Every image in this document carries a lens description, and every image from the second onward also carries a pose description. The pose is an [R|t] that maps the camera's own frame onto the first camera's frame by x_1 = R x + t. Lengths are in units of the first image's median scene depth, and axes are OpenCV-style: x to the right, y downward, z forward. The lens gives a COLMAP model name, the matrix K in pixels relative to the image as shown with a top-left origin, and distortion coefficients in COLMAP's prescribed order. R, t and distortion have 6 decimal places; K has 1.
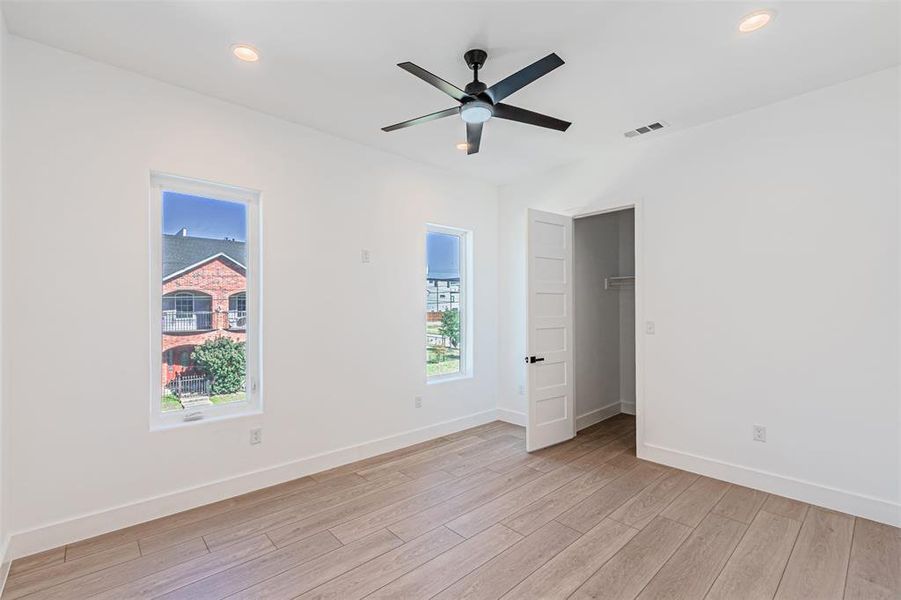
lens RADIAL K [[396.6, 0, 450.5], [0, 396.6, 300.0], [0, 0, 1]] dist [0.002393, 0.000133]
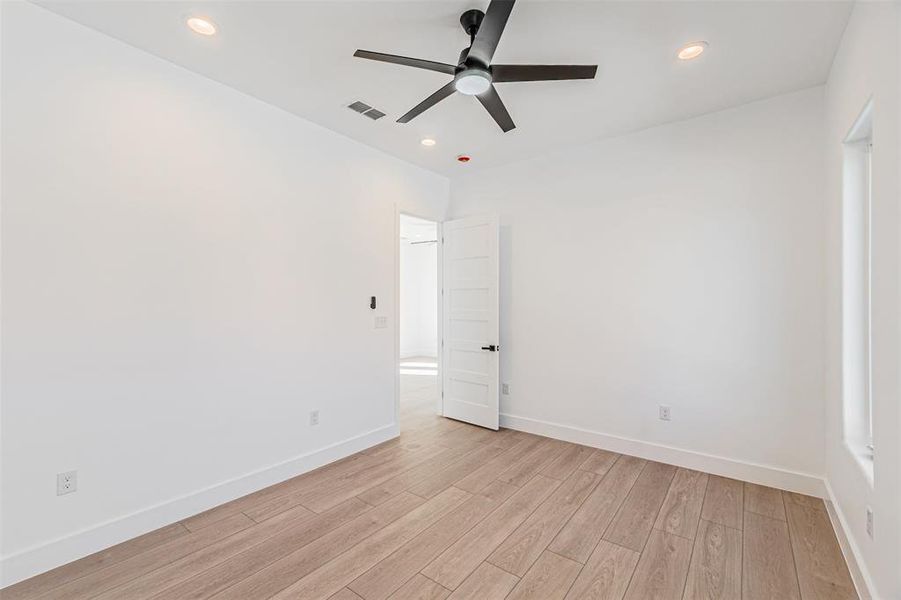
lens RADIAL K [[396.6, 0, 450.5], [0, 396.6, 300.0], [0, 0, 1]] dist [0.002393, 0.000133]
pose [[-0.983664, 0.003744, -0.179977, 0.288308], [0.007002, 0.999823, -0.017471, 0.028350], [0.179880, -0.018446, -0.983516, 1.954682]]
